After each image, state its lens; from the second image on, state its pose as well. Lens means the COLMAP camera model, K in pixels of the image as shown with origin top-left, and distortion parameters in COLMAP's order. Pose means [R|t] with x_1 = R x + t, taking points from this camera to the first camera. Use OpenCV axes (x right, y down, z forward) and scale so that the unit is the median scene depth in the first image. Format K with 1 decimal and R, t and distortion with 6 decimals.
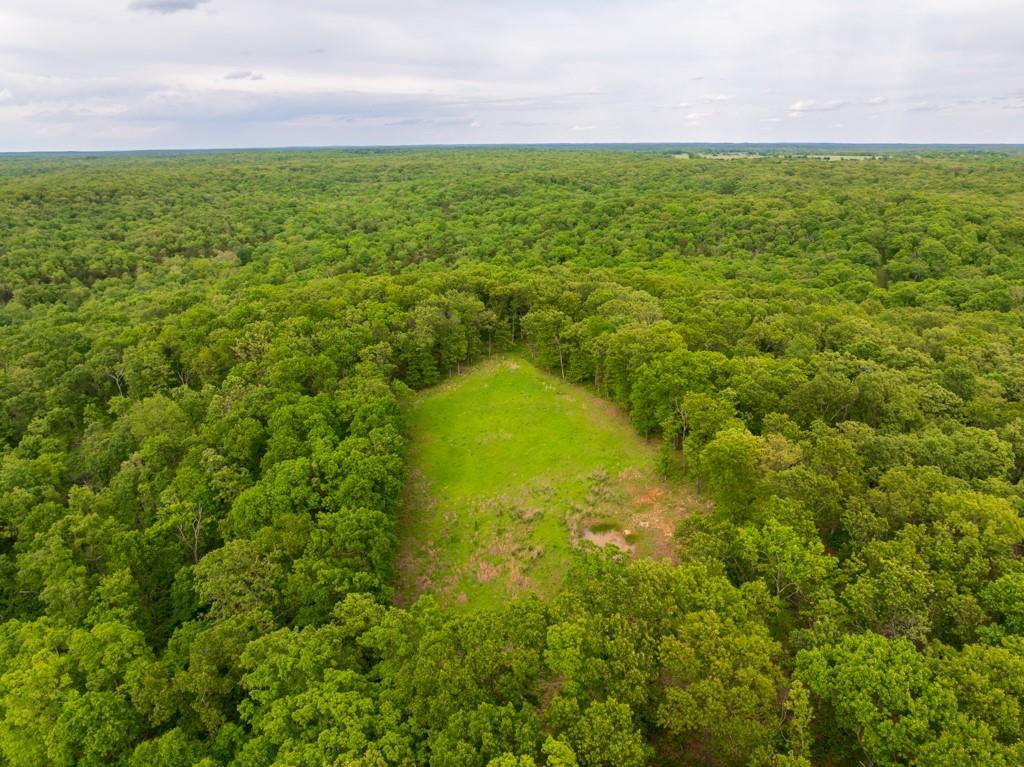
lens RADIAL K [[727.3, 0, 515.9], [0, 727.3, 384.3], [0, 0, 1]] dist [-0.039442, 0.002365]
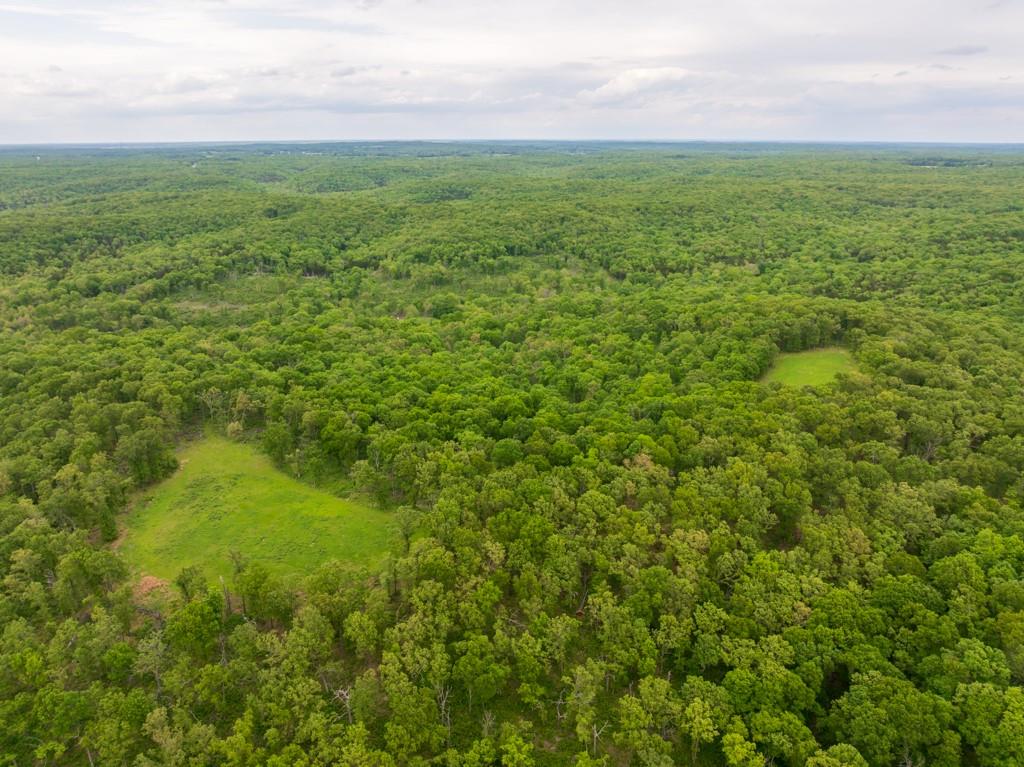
lens RADIAL K [[727.3, 0, 515.9], [0, 727.3, 384.3], [0, 0, 1]] dist [-0.039442, 0.002365]
pose [[0.746844, 0.219231, -0.627823, 0.240486], [-0.212796, 0.973241, 0.086711, 0.033062], [0.630034, 0.068838, 0.773511, -0.468311]]
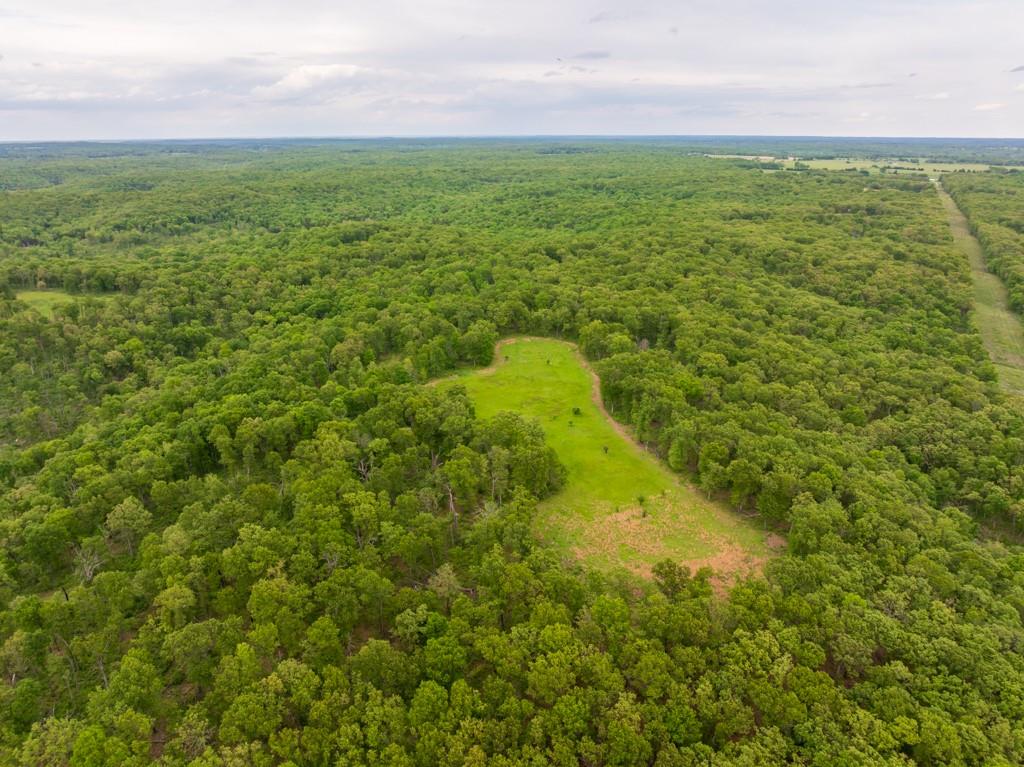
lens RADIAL K [[726.3, 0, 512.0], [0, 726.3, 383.5], [0, 0, 1]] dist [-0.035216, 0.004973]
pose [[0.944782, 0.108453, -0.309233, 0.783607], [-0.104044, 0.994097, 0.030766, 0.211261], [0.310745, 0.003107, 0.950488, -1.001912]]
